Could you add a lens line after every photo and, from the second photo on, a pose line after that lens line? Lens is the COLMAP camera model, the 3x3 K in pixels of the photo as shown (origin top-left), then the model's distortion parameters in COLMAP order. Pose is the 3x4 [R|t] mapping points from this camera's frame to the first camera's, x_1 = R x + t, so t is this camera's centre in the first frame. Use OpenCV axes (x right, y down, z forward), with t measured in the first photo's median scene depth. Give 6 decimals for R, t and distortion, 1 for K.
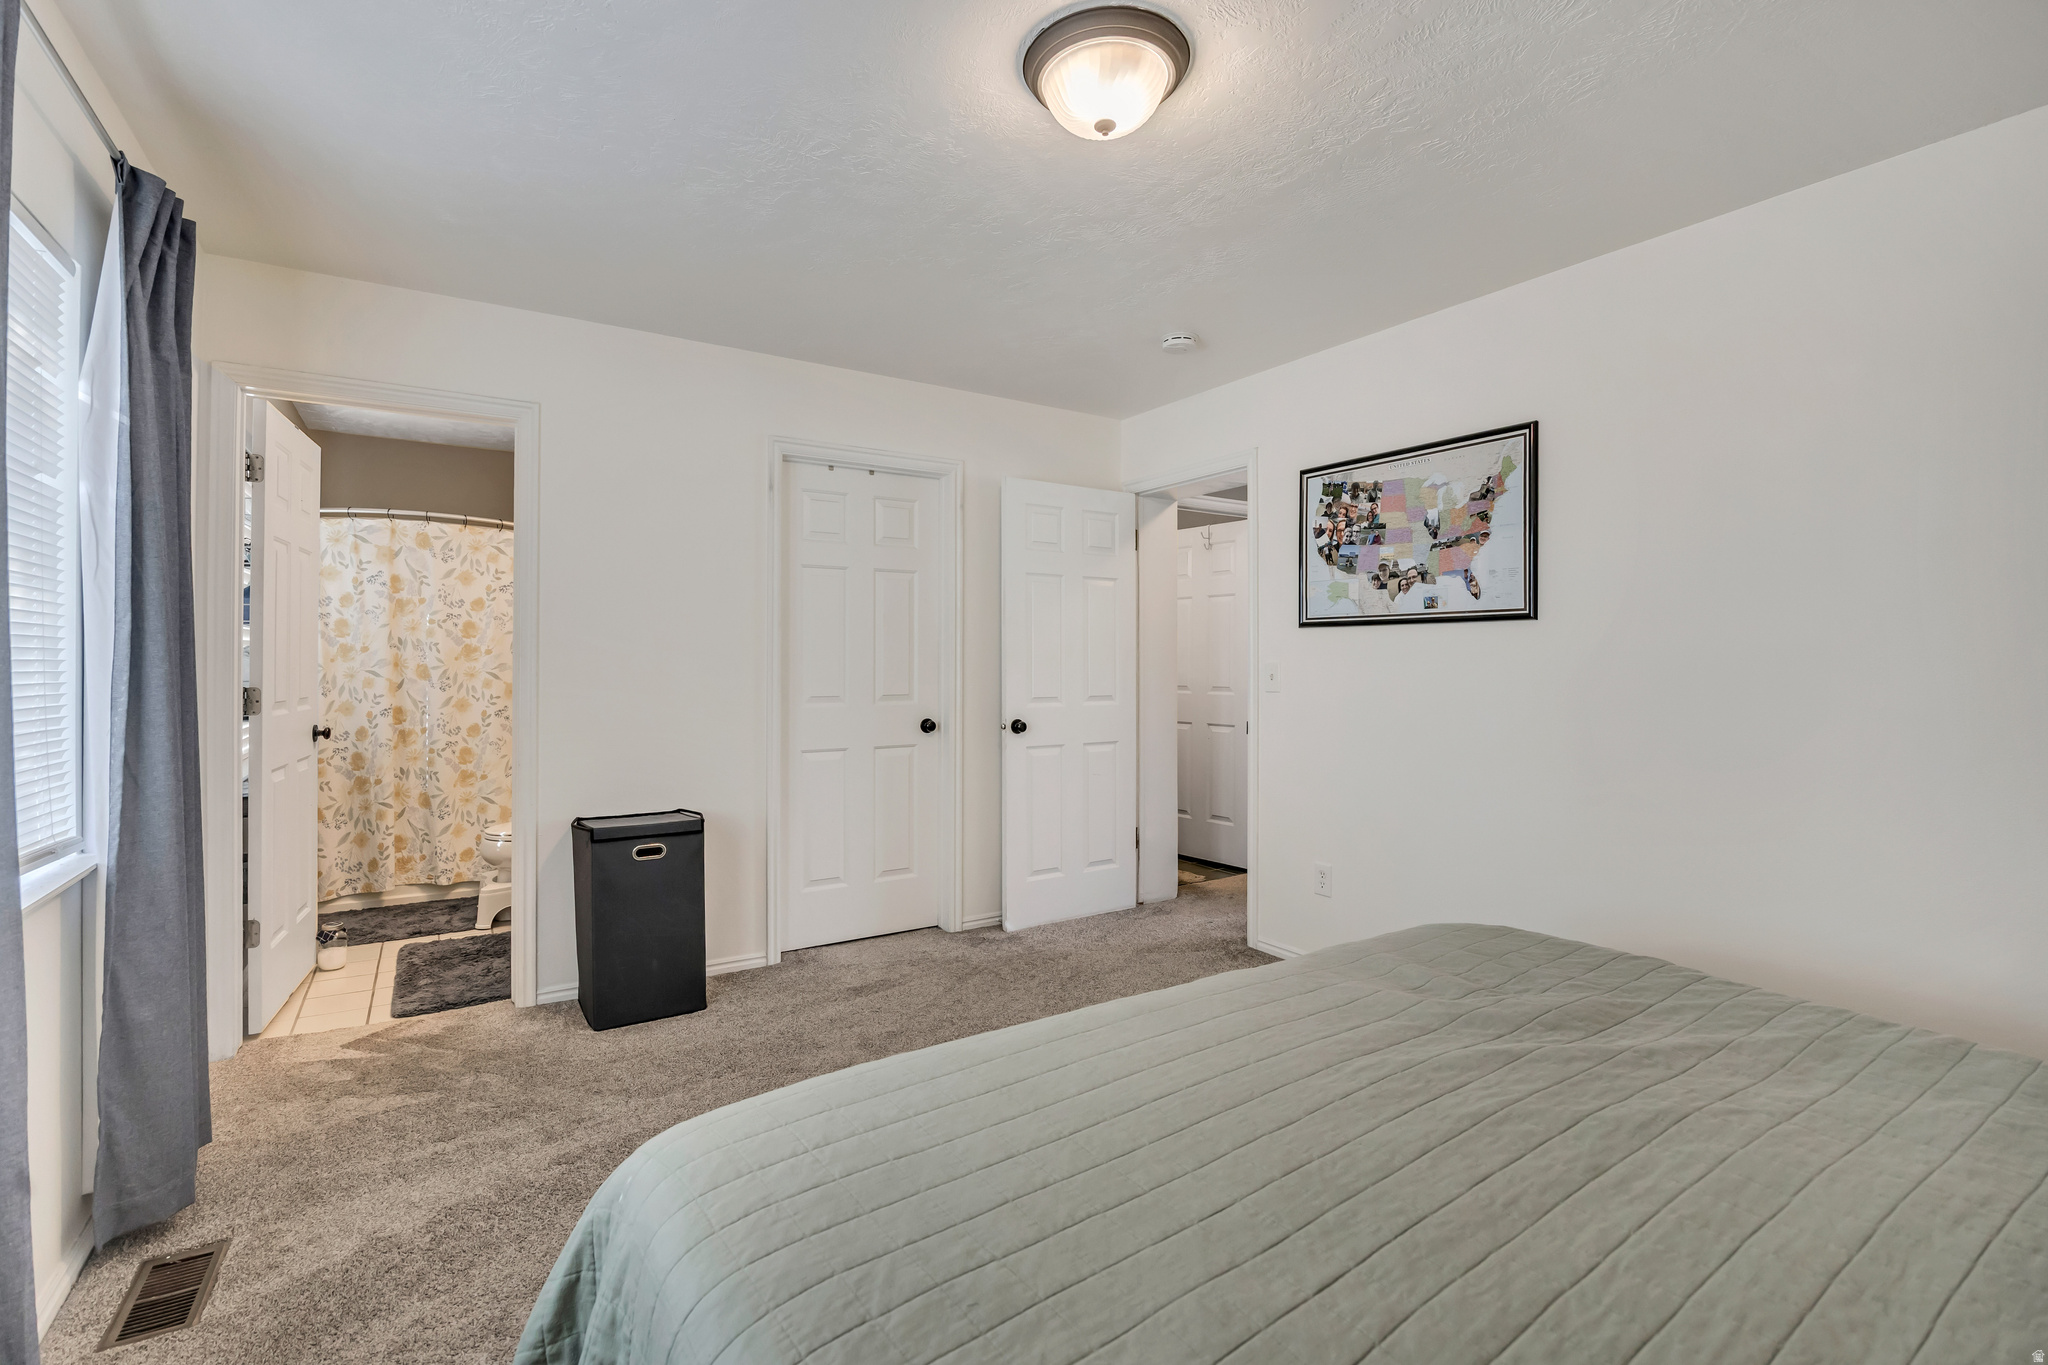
lens RADIAL K [[884.0, 0, 1023.5], [0, 884.0, 678.5], [0, 0, 1]] dist [0.000260, 0.000375]
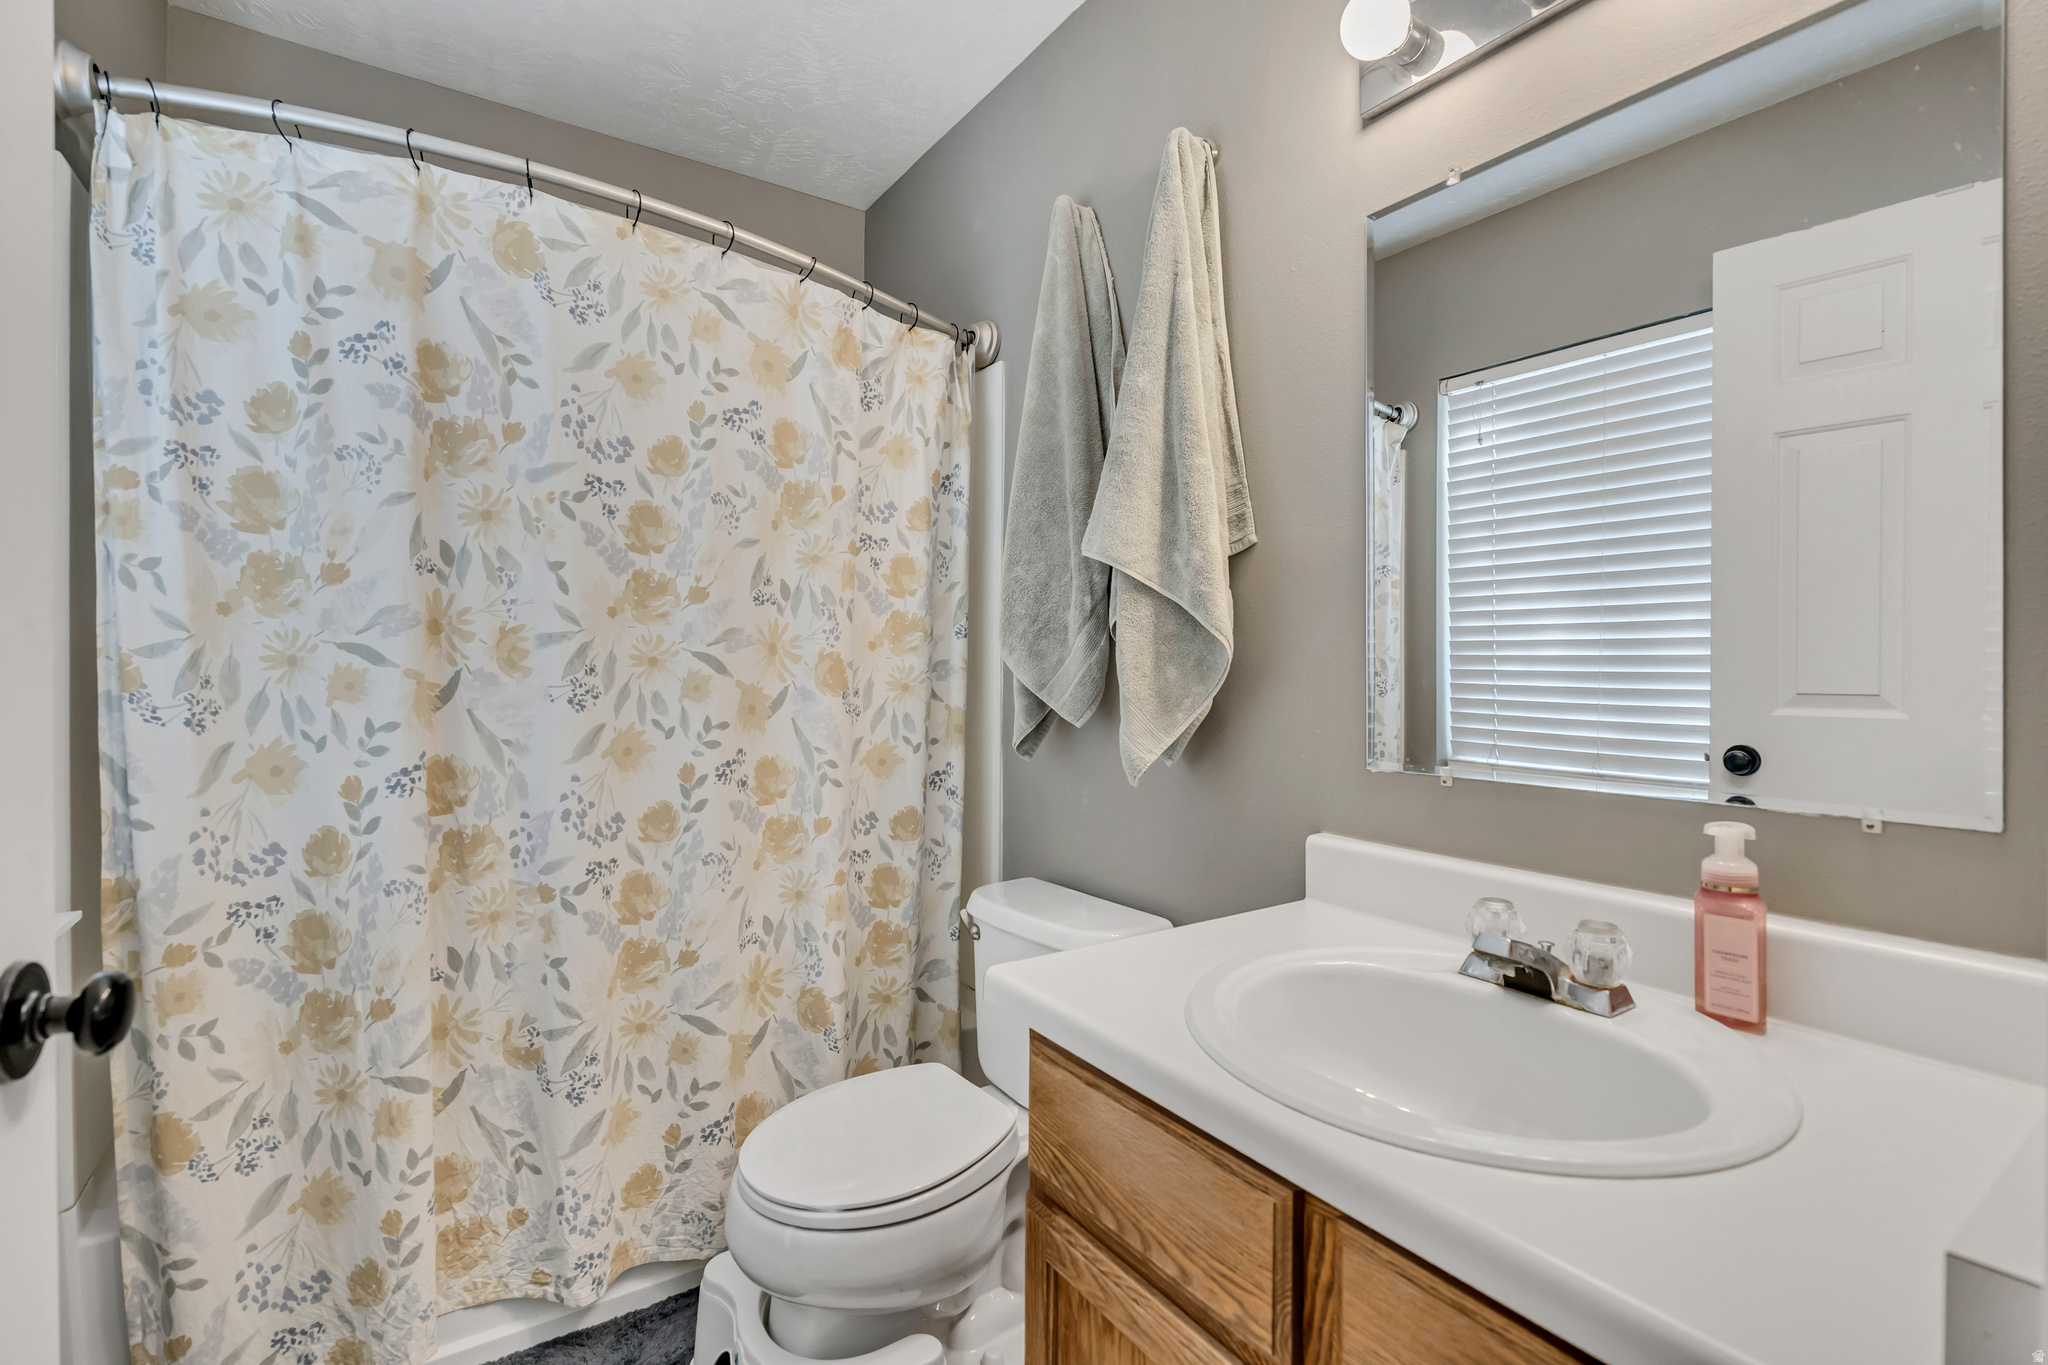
lens RADIAL K [[884.0, 0, 1023.8], [0, 884.0, 688.2], [0, 0, 1]] dist [0.000260, 0.000375]
pose [[0.999778, 0.000571, 0.021046, -0.503246], [-0.000725, 0.999973, 0.007328, 0.003873], [-0.021041, -0.007341, 0.999752, 0.675732]]
